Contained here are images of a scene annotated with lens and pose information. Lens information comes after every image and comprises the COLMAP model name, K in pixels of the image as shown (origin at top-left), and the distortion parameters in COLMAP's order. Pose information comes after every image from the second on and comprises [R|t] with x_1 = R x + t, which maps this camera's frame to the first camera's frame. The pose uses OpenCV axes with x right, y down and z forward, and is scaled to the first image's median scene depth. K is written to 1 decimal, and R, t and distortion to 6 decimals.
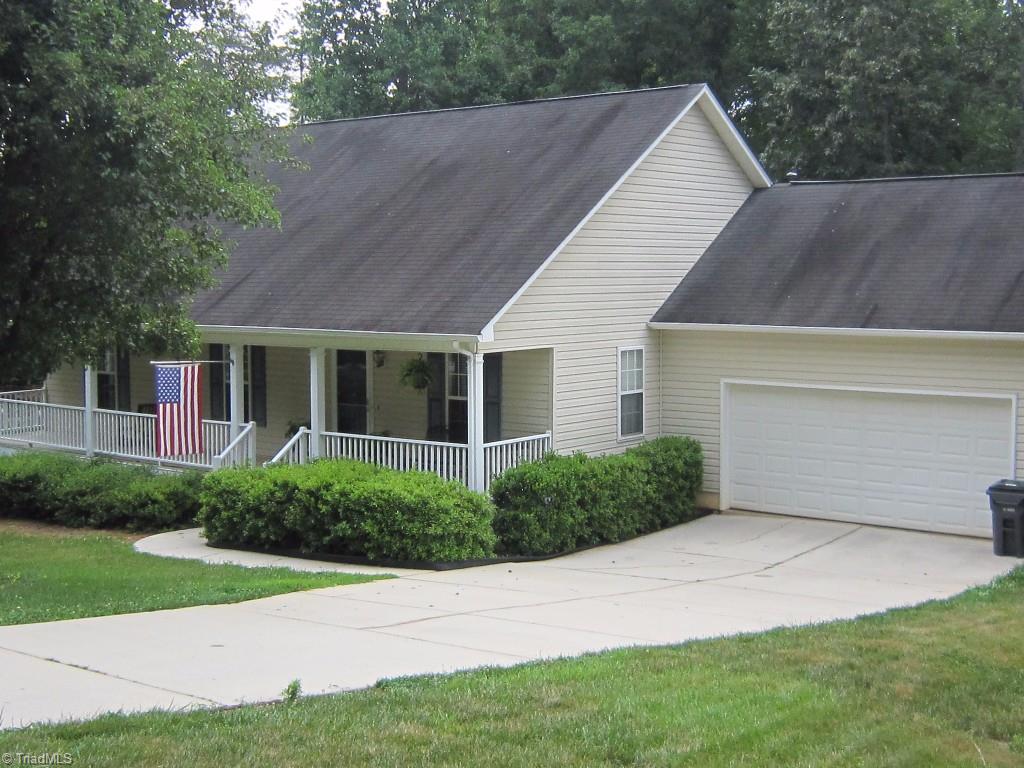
lens RADIAL K [[1406.7, 0, 512.0], [0, 1406.7, 384.0], [0, 0, 1]] dist [-0.077234, 0.032447]
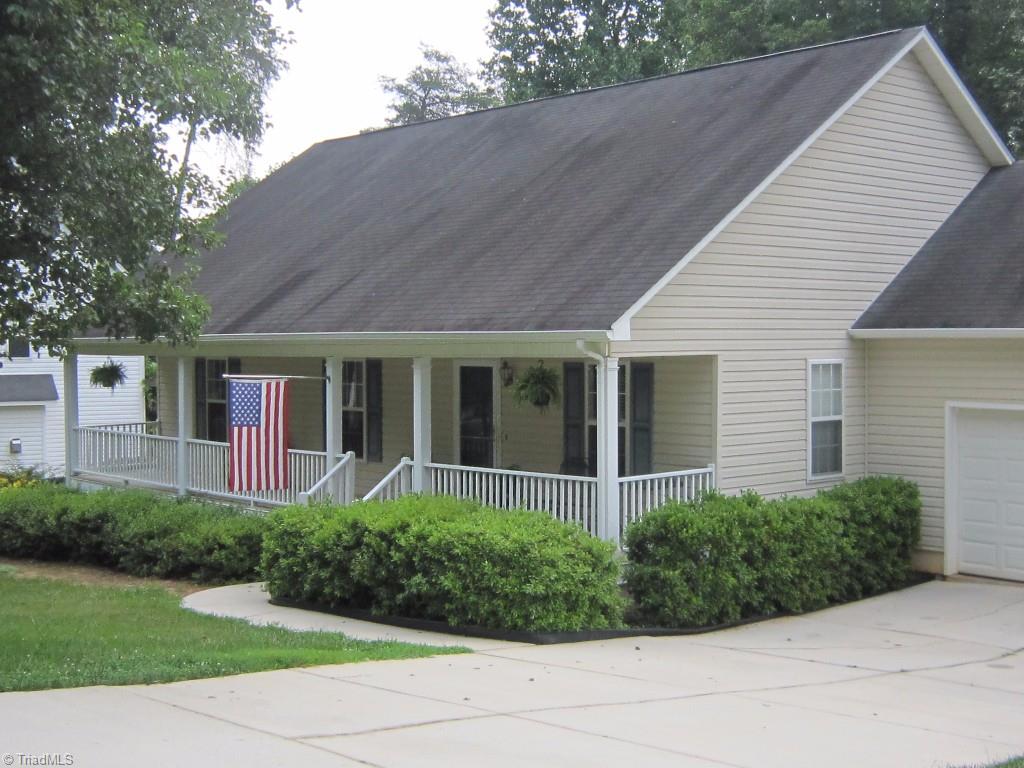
lens RADIAL K [[1406.7, 0, 512.0], [0, 1406.7, 384.0], [0, 0, 1]] dist [-0.077234, 0.032447]
pose [[0.985990, 0.003811, -0.166764, 0.045834], [-0.012030, 0.998760, -0.048302, 0.027629], [0.166373, 0.049631, 0.984813, 0.226929]]
